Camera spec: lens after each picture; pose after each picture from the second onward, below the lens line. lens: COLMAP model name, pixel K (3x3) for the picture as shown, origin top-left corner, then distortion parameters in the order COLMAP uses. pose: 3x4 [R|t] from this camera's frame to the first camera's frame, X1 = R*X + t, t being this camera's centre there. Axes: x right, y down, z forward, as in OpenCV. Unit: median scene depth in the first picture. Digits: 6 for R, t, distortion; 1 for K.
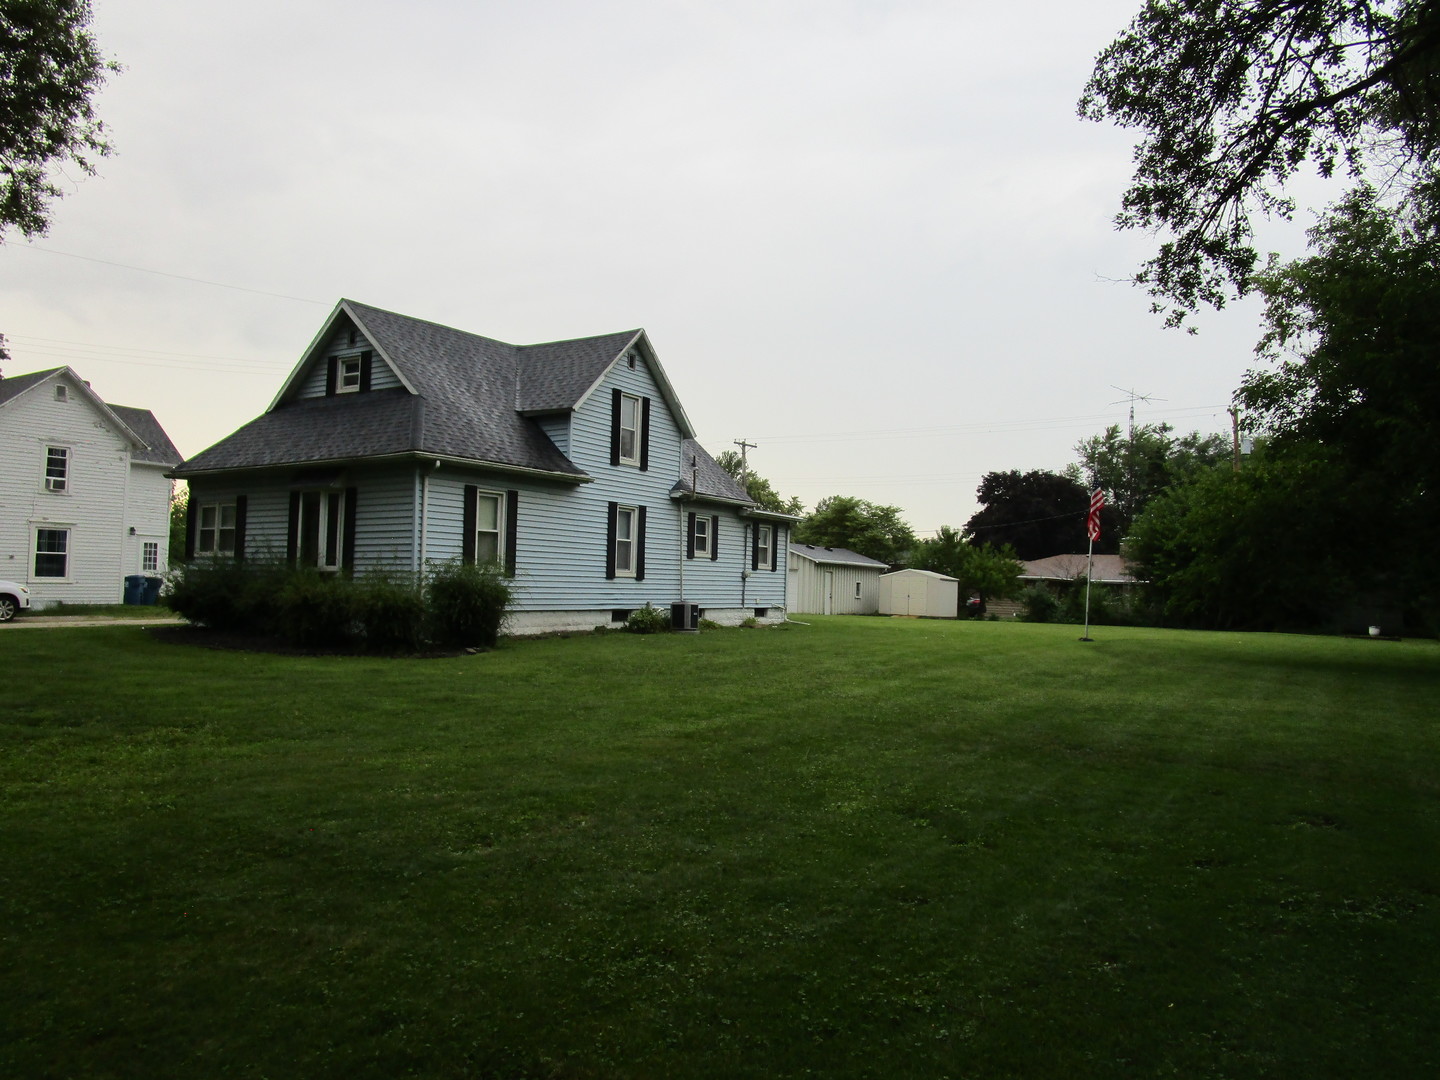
lens RADIAL K [[1035.1, 0, 719.3], [0, 1035.1, 540.3], [0, 0, 1]] dist [0.003185, 0.000018]
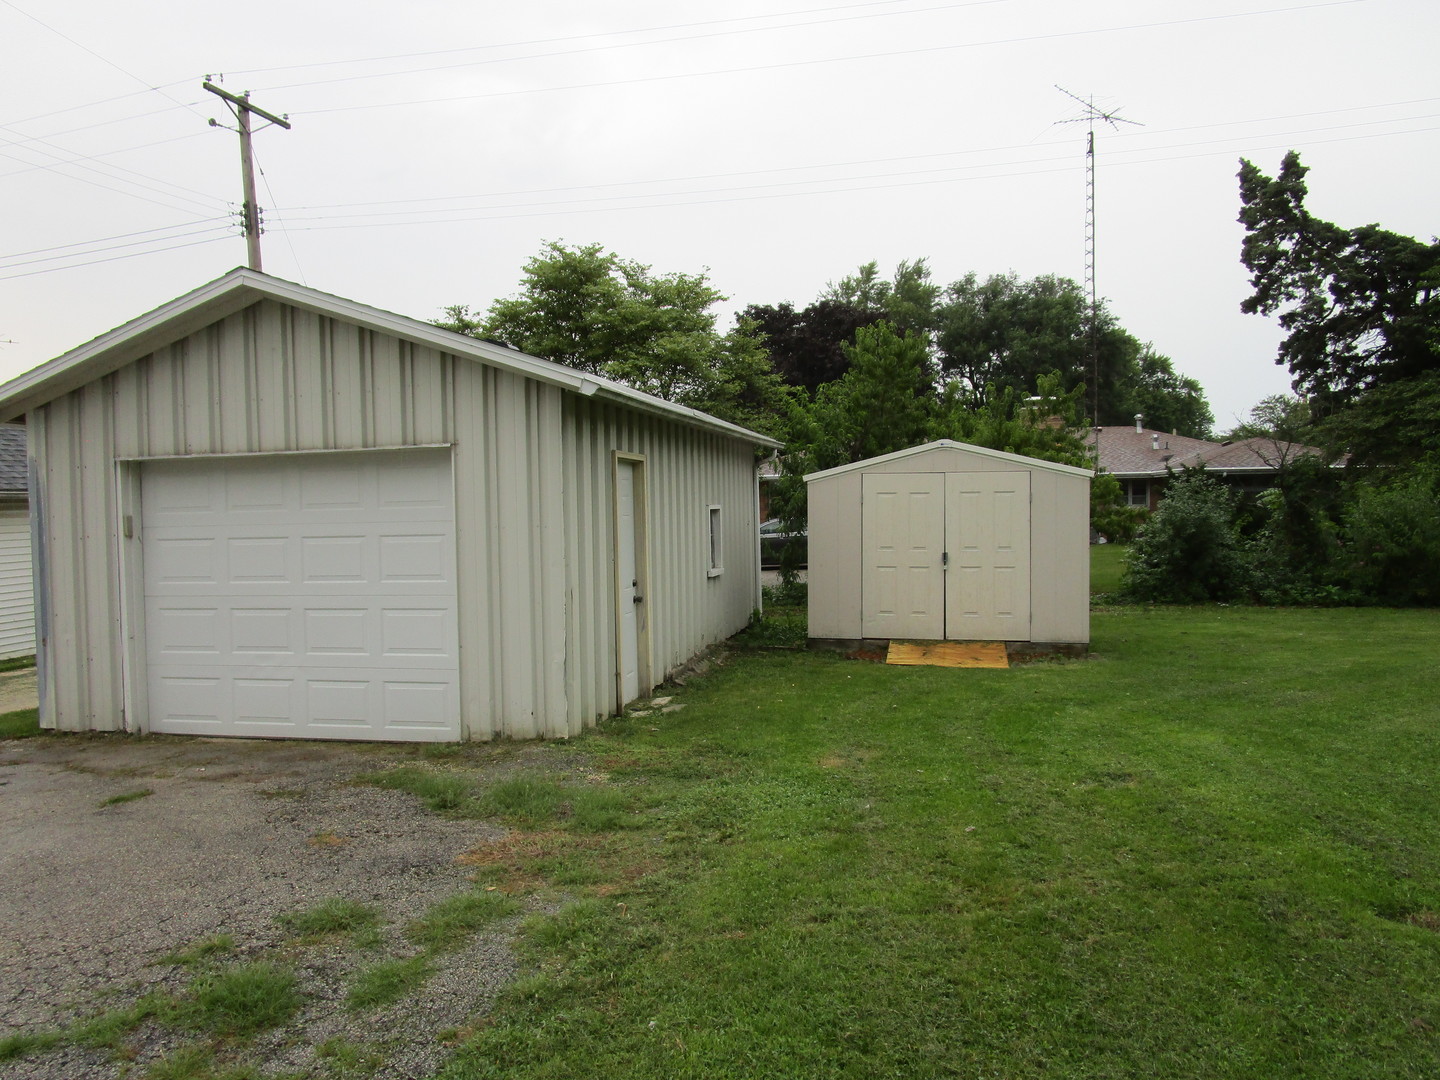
lens RADIAL K [[1035.1, 0, 717.5], [0, 1035.1, 539.6], [0, 0, 1]] dist [0.003185, 0.000018]
pose [[0.937086, -0.057980, 0.344250, 0.040172], [0.028147, 0.995450, 0.091038, 0.018762], [-0.347962, -0.075621, 0.934454, 0.572693]]
